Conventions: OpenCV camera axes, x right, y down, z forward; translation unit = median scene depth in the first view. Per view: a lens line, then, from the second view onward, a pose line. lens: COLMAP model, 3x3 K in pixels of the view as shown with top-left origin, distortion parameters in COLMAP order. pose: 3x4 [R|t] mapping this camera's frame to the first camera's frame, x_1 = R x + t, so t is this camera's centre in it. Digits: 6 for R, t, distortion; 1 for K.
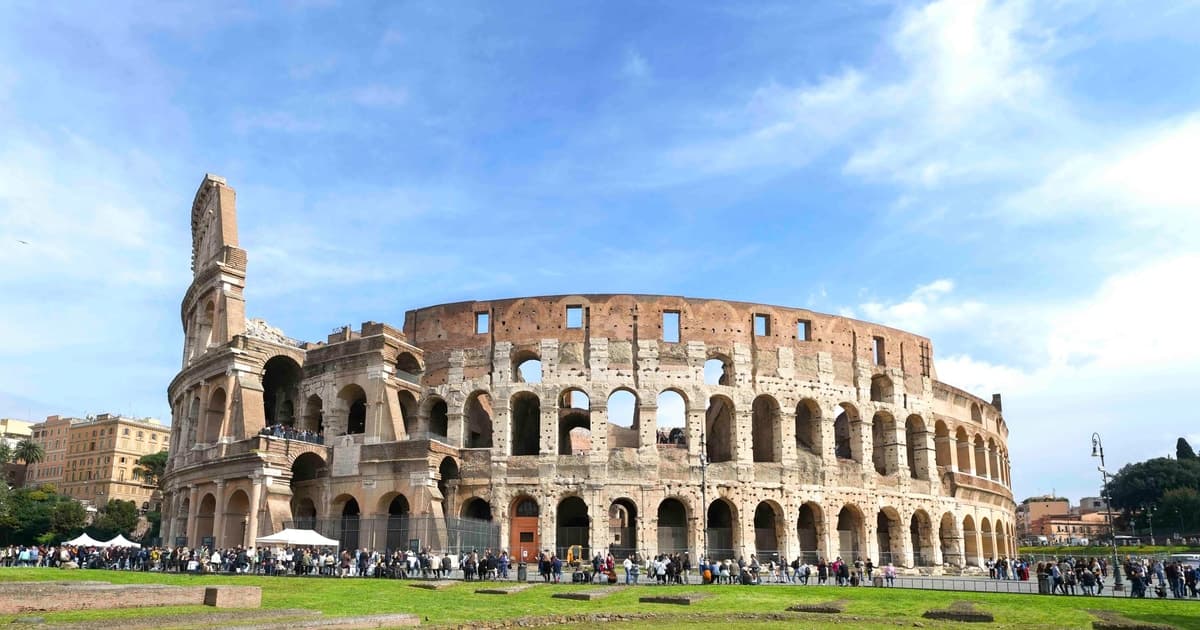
lens RADIAL K [[721.3, 0, 591.4], [0, 721.3, 444.5], [0, 0, 1]] dist [0.018002, -0.000003]
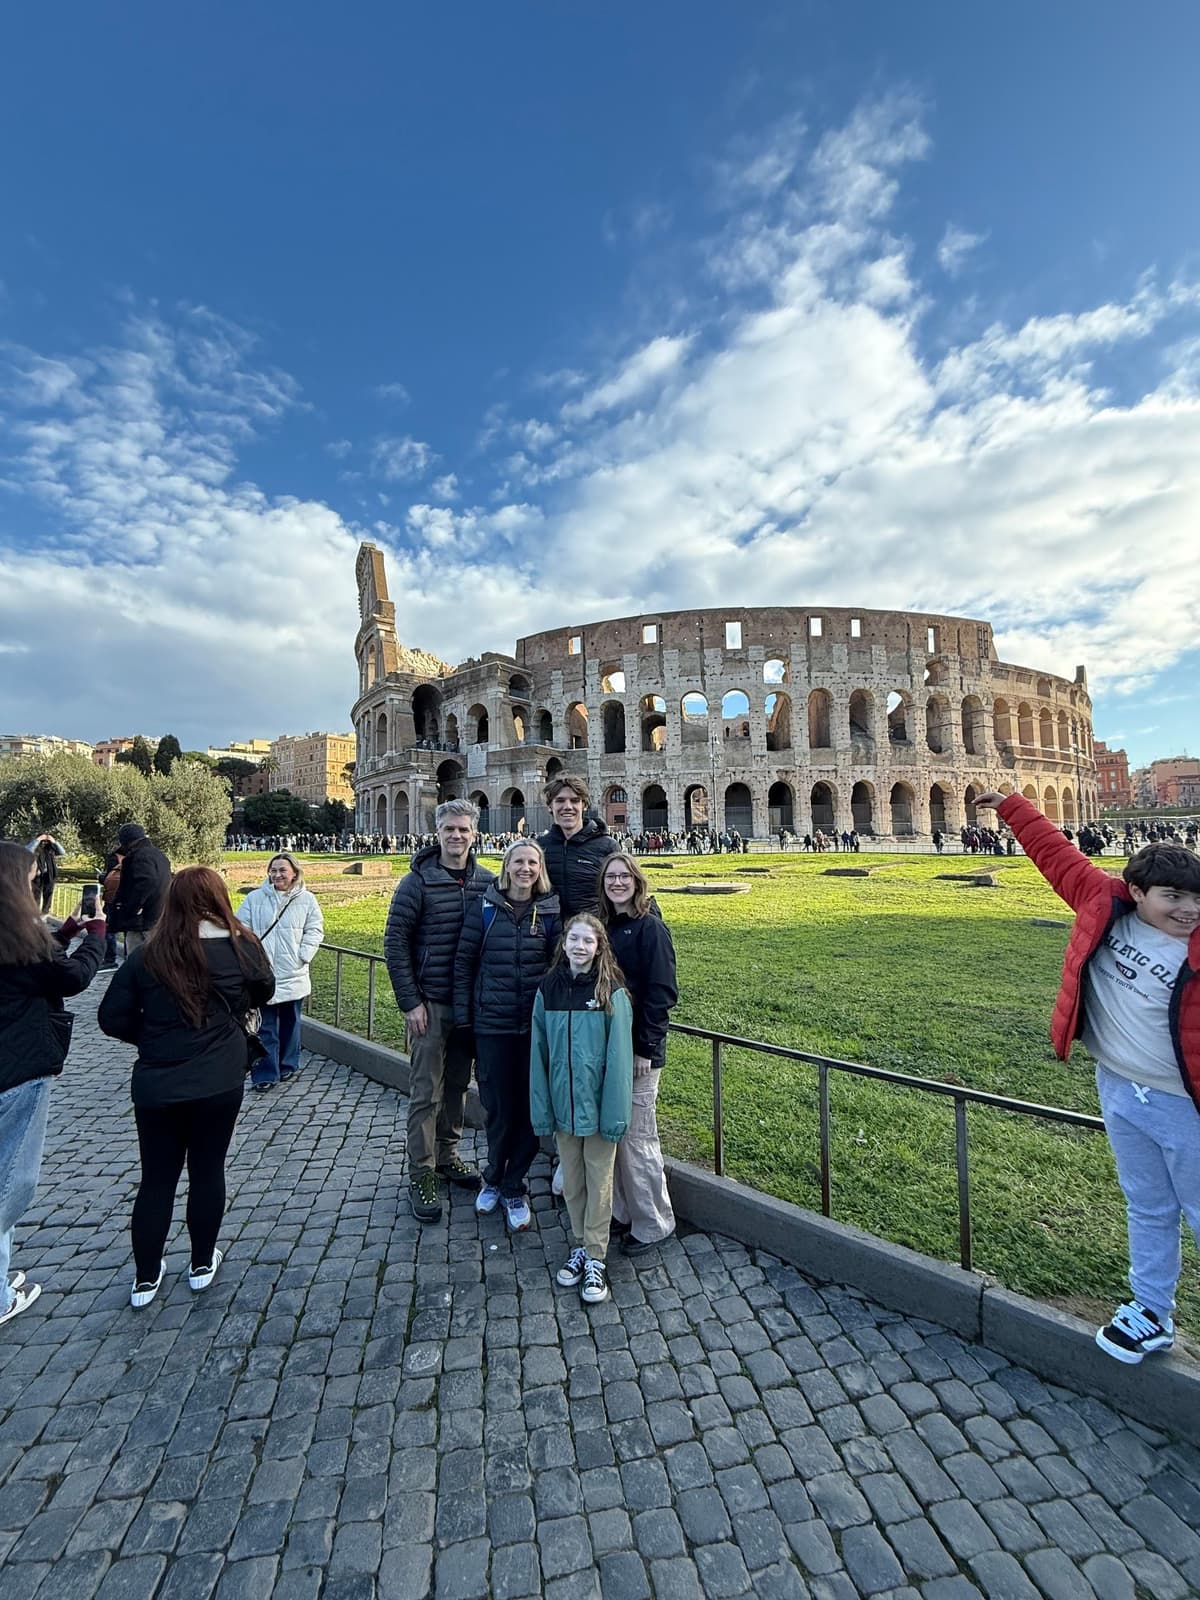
lens RADIAL K [[648.0, 0, 600.9], [0, 648.0, 800.5], [0, 0, 1]] dist [-0.001599, 0.000080]
pose [[0.980195, -0.037437, -0.194466, 0.094028], [0.057669, 0.993371, 0.099440, -0.015094], [0.189454, -0.108686, 0.975856, -0.082313]]
